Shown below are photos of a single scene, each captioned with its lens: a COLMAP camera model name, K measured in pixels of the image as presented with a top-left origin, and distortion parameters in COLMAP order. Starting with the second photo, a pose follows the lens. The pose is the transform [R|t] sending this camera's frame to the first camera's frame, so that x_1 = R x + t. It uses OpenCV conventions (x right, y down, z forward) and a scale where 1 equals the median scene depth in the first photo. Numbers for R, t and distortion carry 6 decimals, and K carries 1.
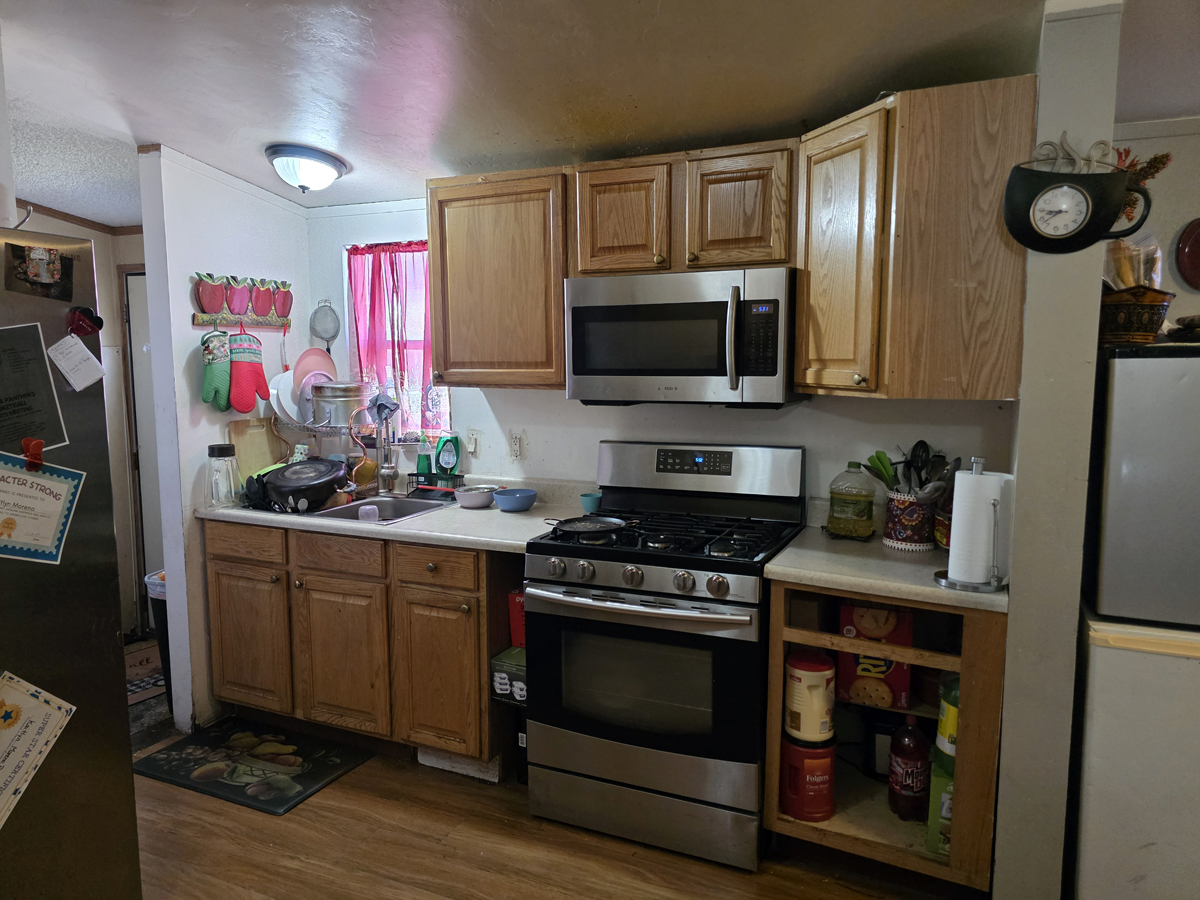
lens RADIAL K [[804.5, 0, 612.7], [0, 804.5, 449.7], [0, 0, 1]] dist [0.063989, -0.061651]
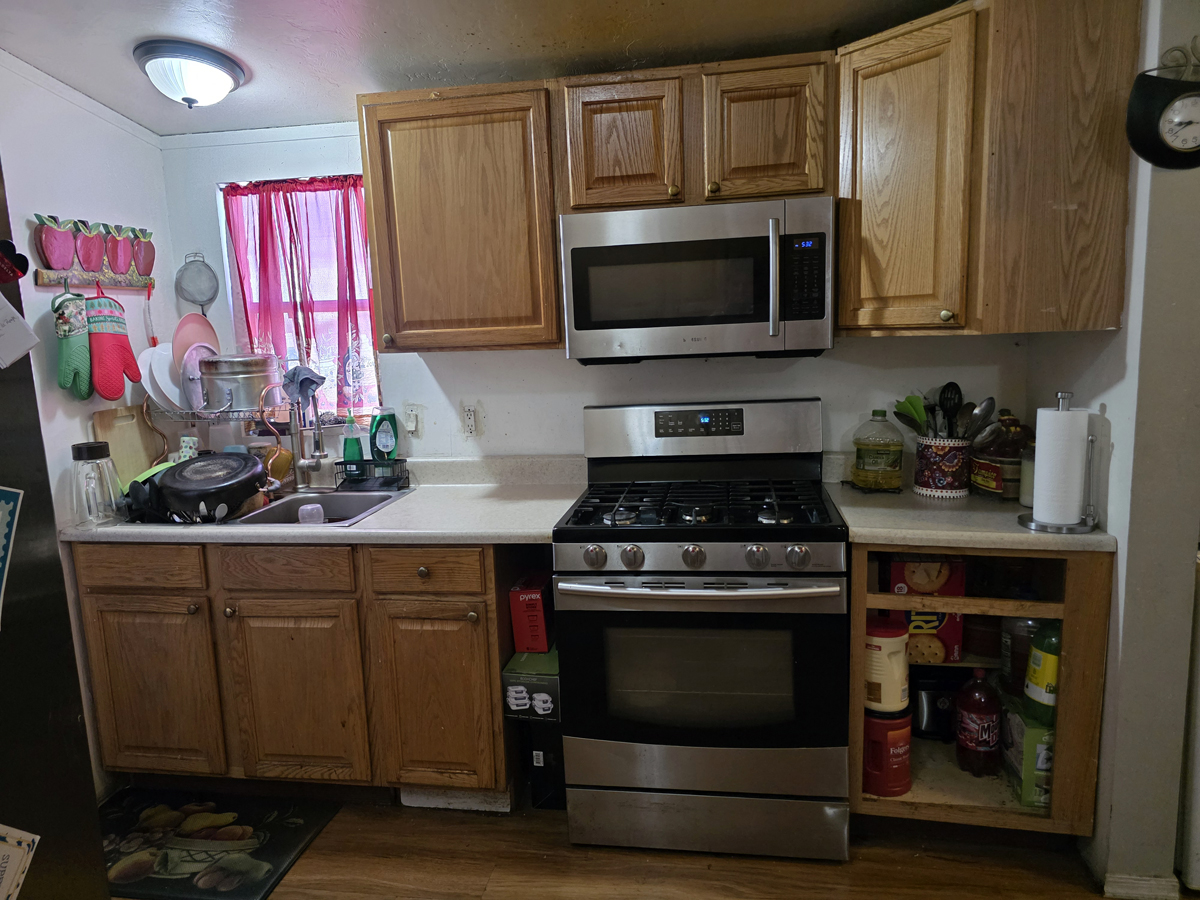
lens RADIAL K [[807.5, 0, 596.0], [0, 807.5, 447.2], [0, 0, 1]] dist [0.048201, -0.036968]
pose [[0.965947, -0.075400, 0.247511, -0.270496], [0.067262, 0.996885, 0.041184, -0.002724], [-0.249845, -0.023133, 0.968010, 0.178385]]
